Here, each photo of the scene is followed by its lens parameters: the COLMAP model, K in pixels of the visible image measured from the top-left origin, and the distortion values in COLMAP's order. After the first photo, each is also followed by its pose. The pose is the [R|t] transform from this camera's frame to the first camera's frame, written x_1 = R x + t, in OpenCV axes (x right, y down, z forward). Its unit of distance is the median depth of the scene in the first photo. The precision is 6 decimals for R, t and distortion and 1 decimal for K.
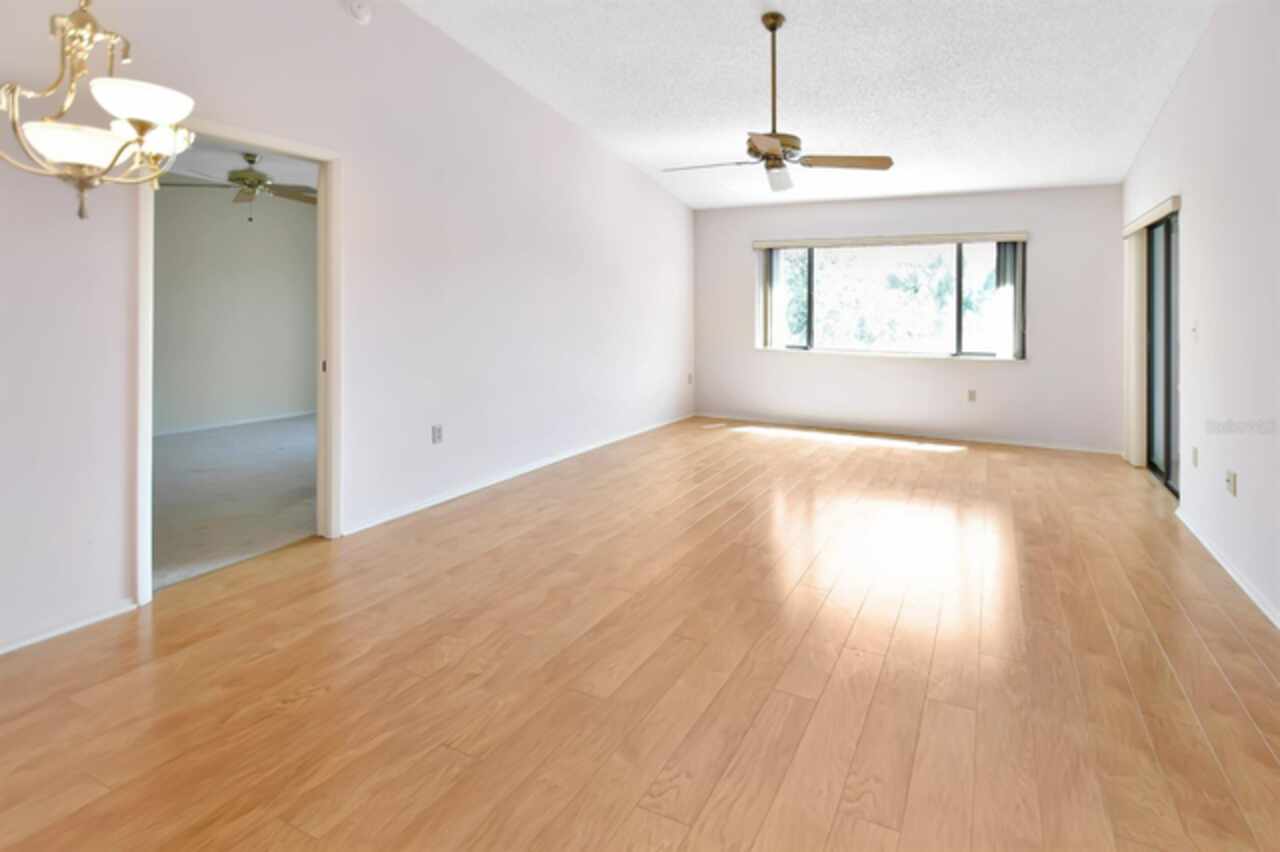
lens RADIAL K [[601.6, 0, 700.8], [0, 601.6, 313.4], [0, 0, 1]] dist [-0.000711, 0.000174]
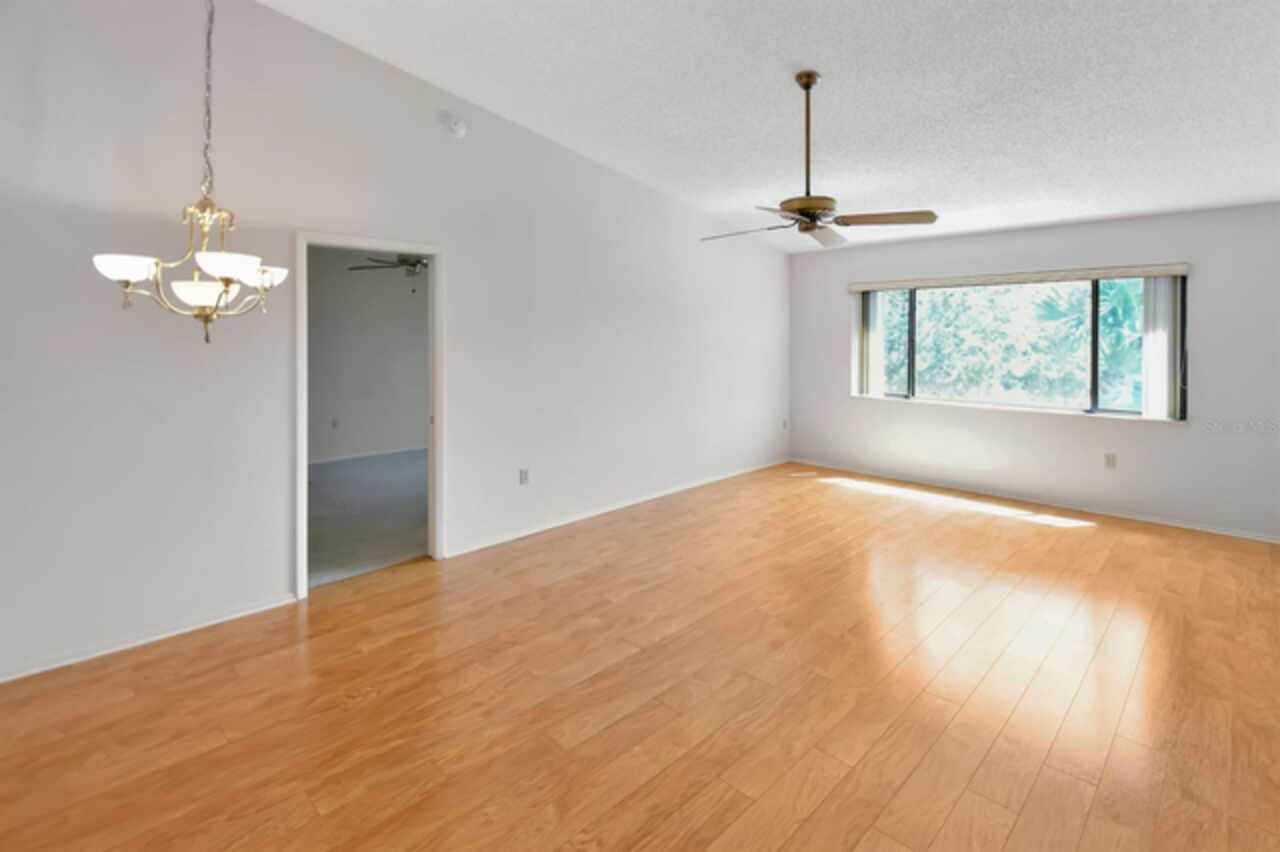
lens RADIAL K [[583.0, 0, 647.1], [0, 583.0, 344.2], [0, 0, 1]] dist [0.002134, -0.000650]
pose [[0.940375, -0.012110, -0.339924, 0.220550], [0.014317, 0.999890, 0.003986, -0.072292], [0.339838, -0.008615, 0.940445, 0.020166]]
